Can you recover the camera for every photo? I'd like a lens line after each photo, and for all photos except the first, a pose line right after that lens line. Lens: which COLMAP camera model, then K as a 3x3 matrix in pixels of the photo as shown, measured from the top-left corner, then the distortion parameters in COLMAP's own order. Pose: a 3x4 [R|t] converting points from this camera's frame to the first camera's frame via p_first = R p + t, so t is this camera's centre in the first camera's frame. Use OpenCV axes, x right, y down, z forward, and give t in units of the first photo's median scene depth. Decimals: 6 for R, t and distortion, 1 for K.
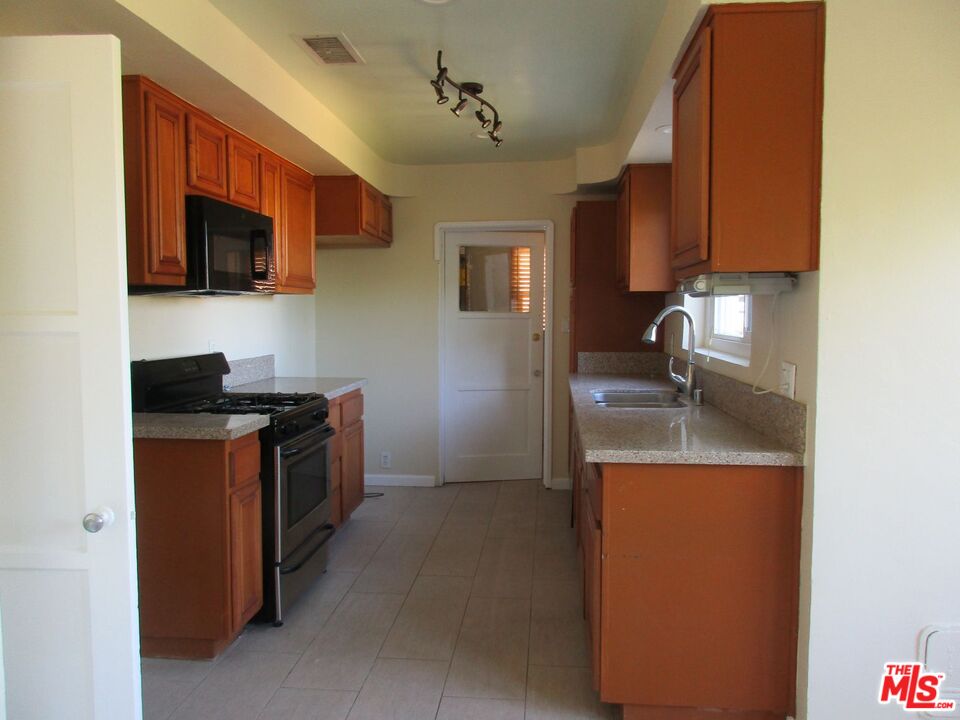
lens RADIAL K [[707.4, 0, 490.4], [0, 707.4, 357.3], [0, 0, 1]] dist [-0.001540, 0.000922]
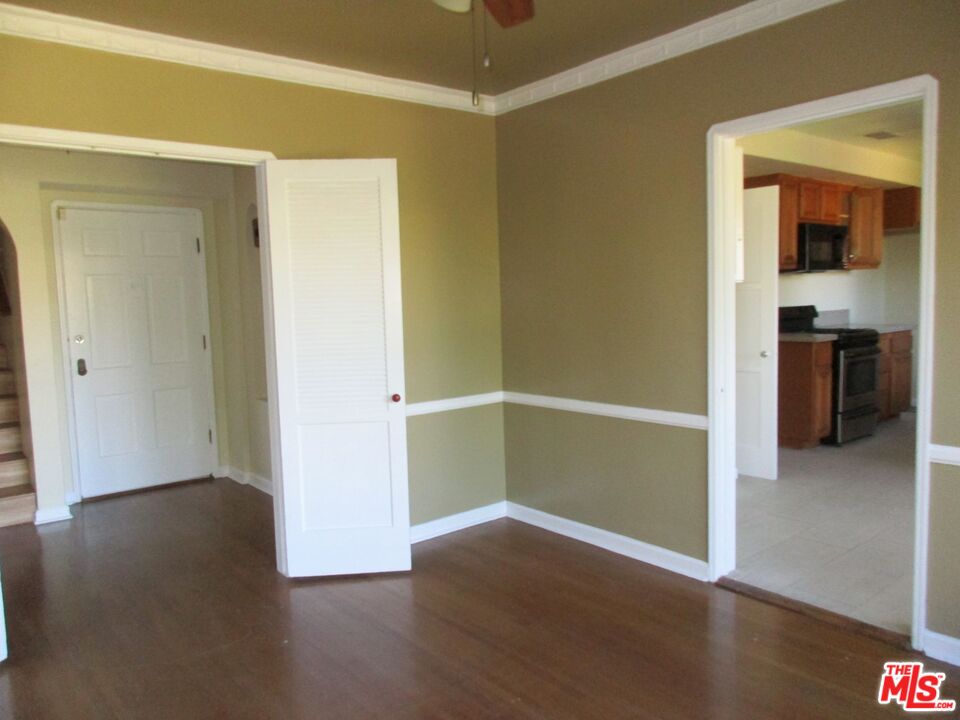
lens RADIAL K [[707.4, 0, 478.1], [0, 707.4, 367.9], [0, 0, 1]] dist [-0.001540, 0.000922]
pose [[0.688306, 0.044545, -0.724051, 0.352397], [-0.014381, 0.998755, 0.047774, 0.082647], [0.725277, -0.022471, 0.688090, -0.887658]]
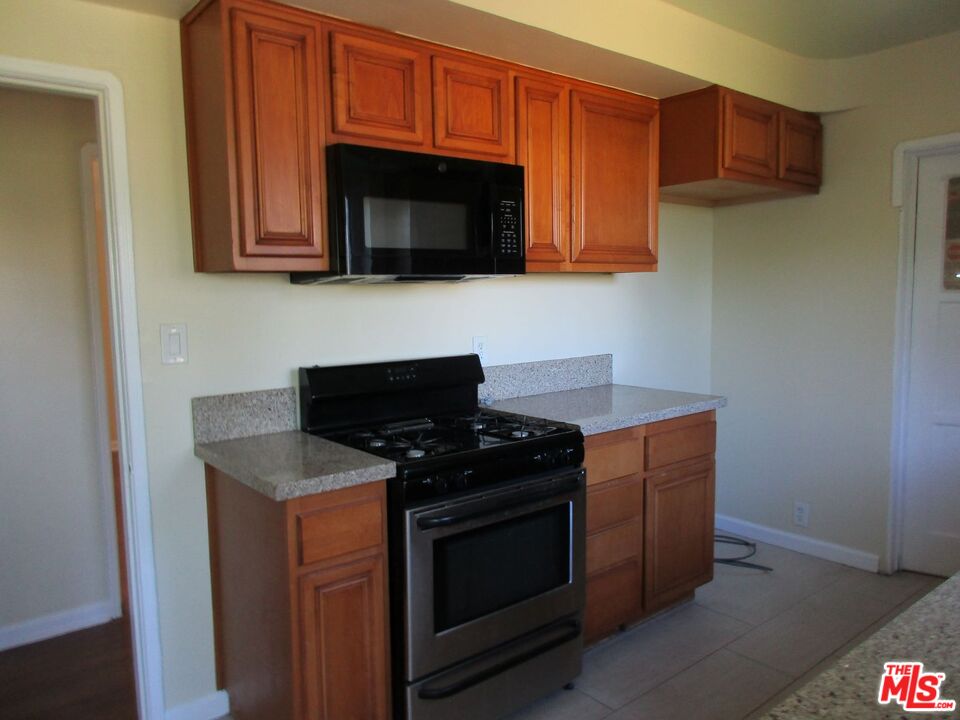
lens RADIAL K [[707.4, 0, 505.8], [0, 707.4, 357.9], [0, 0, 1]] dist [-0.001540, 0.000922]
pose [[0.702870, 0.053250, -0.709322, 0.195577], [-0.026951, 0.998472, 0.048251, -0.043914], [0.710807, -0.014798, 0.703231, 0.526067]]
